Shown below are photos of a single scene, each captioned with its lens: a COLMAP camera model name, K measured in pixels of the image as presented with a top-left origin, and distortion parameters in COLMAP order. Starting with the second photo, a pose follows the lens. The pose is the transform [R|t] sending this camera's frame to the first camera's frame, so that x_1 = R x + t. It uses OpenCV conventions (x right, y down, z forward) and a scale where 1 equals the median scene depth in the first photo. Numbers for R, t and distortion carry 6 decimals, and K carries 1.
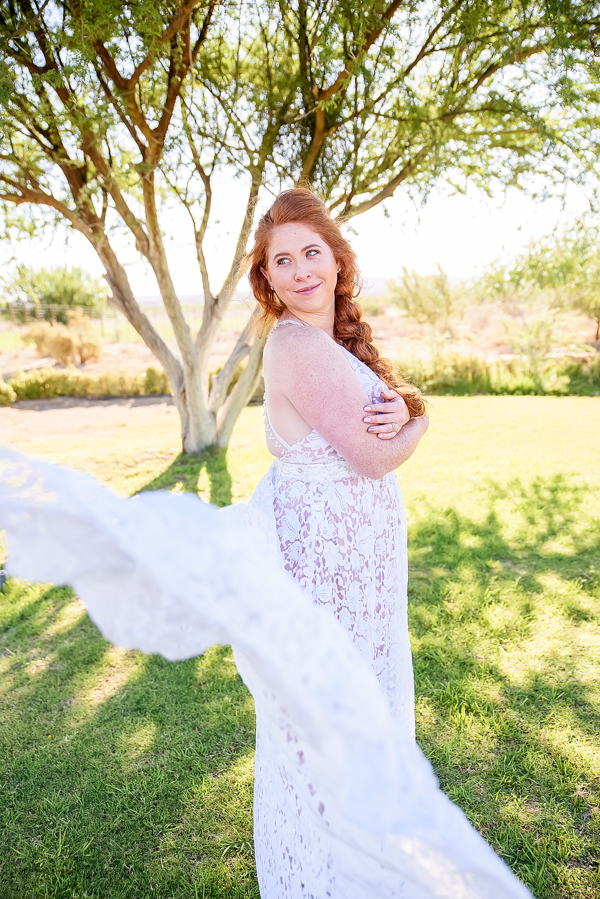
lens RADIAL K [[803.8, 0, 300.0], [0, 803.8, 449.5], [0, 0, 1]] dist [0.008754, 0.014586]
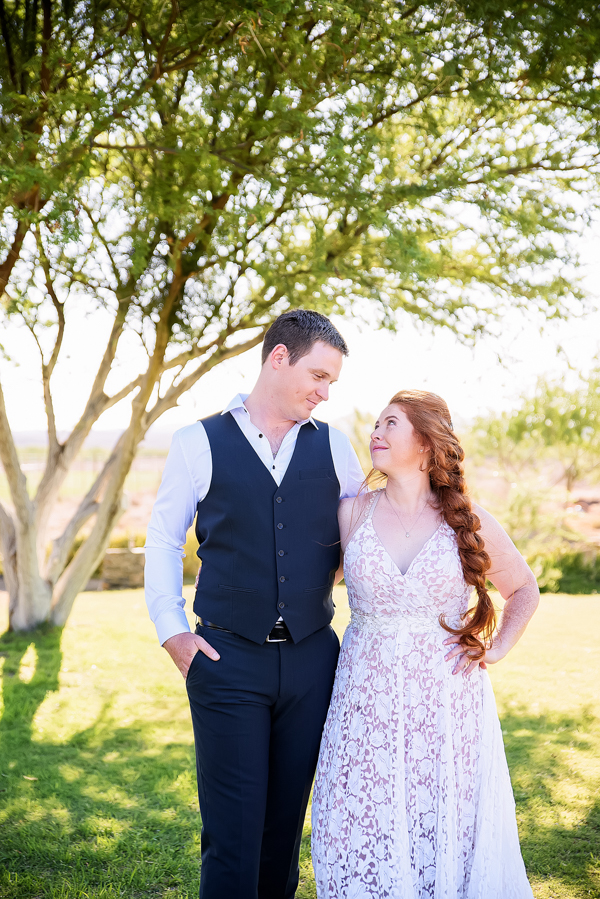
lens RADIAL K [[1393.7, 0, 300.0], [0, 1393.7, 449.5], [0, 0, 1]] dist [0.135795, 0.050284]
pose [[0.998201, 0.040533, 0.044182, 0.079142], [-0.031845, 0.982763, -0.182108, 0.074182], [-0.050802, 0.180374, 0.982285, -0.446182]]
